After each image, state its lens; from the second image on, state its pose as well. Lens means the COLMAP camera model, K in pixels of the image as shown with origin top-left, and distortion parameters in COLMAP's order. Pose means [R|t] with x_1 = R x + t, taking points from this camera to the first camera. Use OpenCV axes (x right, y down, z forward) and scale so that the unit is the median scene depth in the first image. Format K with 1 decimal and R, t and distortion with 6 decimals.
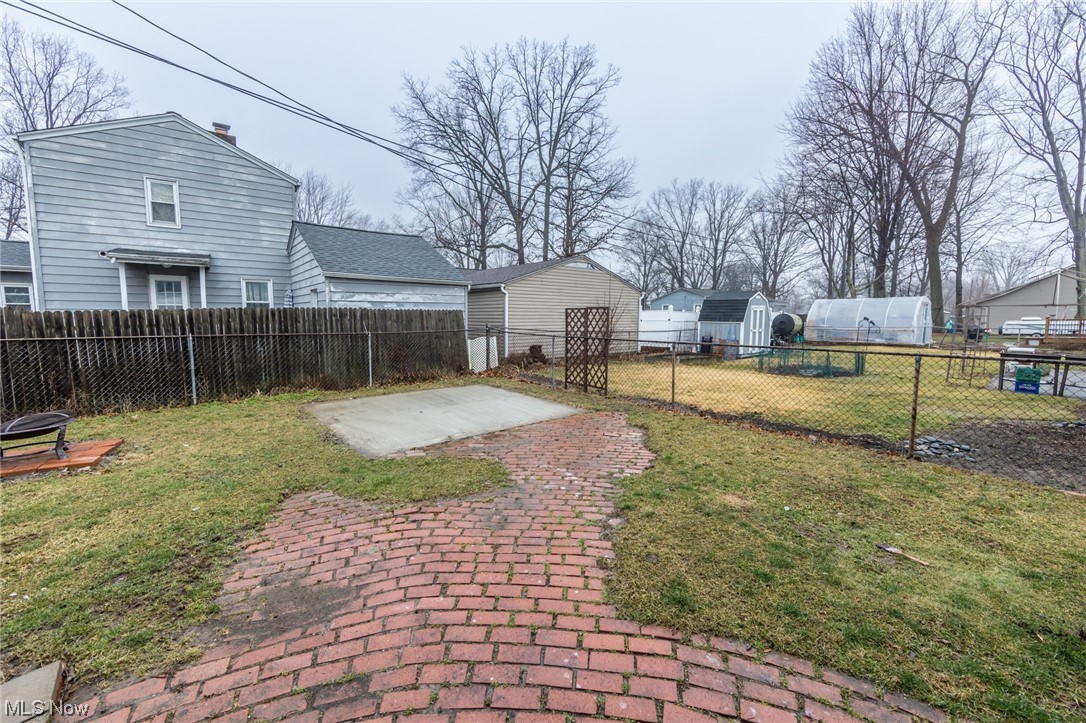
lens RADIAL K [[424.2, 0, 545.8], [0, 424.2, 357.3], [0, 0, 1]] dist [-0.002700, -0.000369]
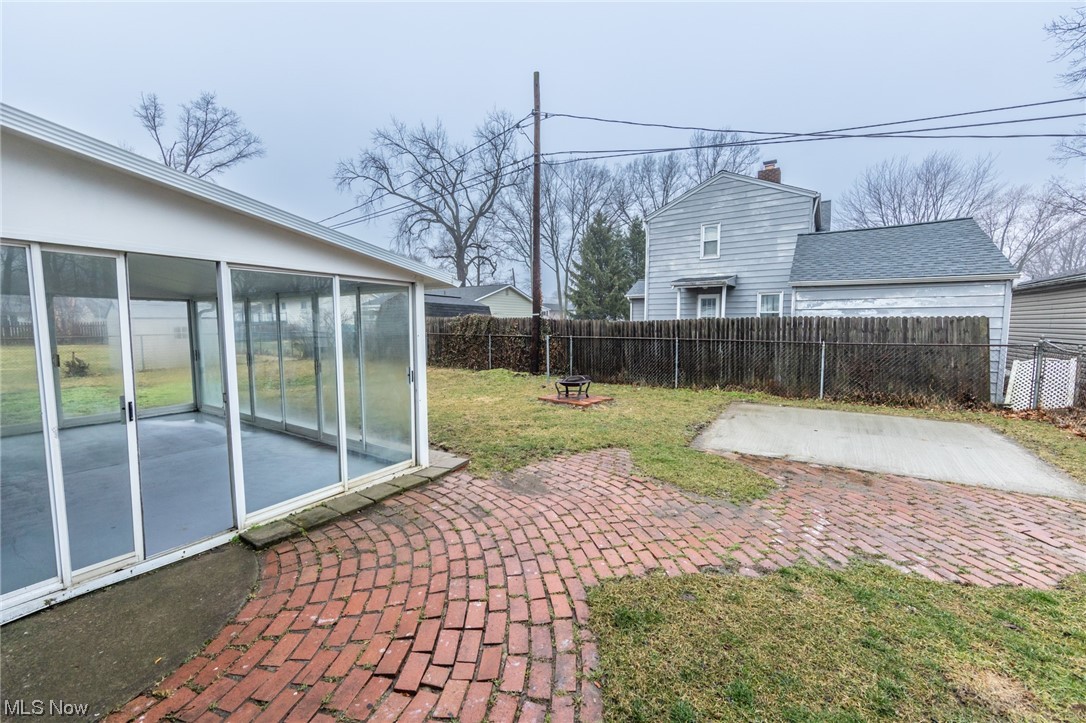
lens RADIAL K [[424.2, 0, 546.2], [0, 424.2, 357.6], [0, 0, 1]] dist [-0.002700, -0.000369]
pose [[0.314781, 0.074576, -0.946230, 0.538712], [-0.092069, 0.994607, 0.047760, -0.024302], [0.944688, 0.072084, 0.319949, 0.220782]]
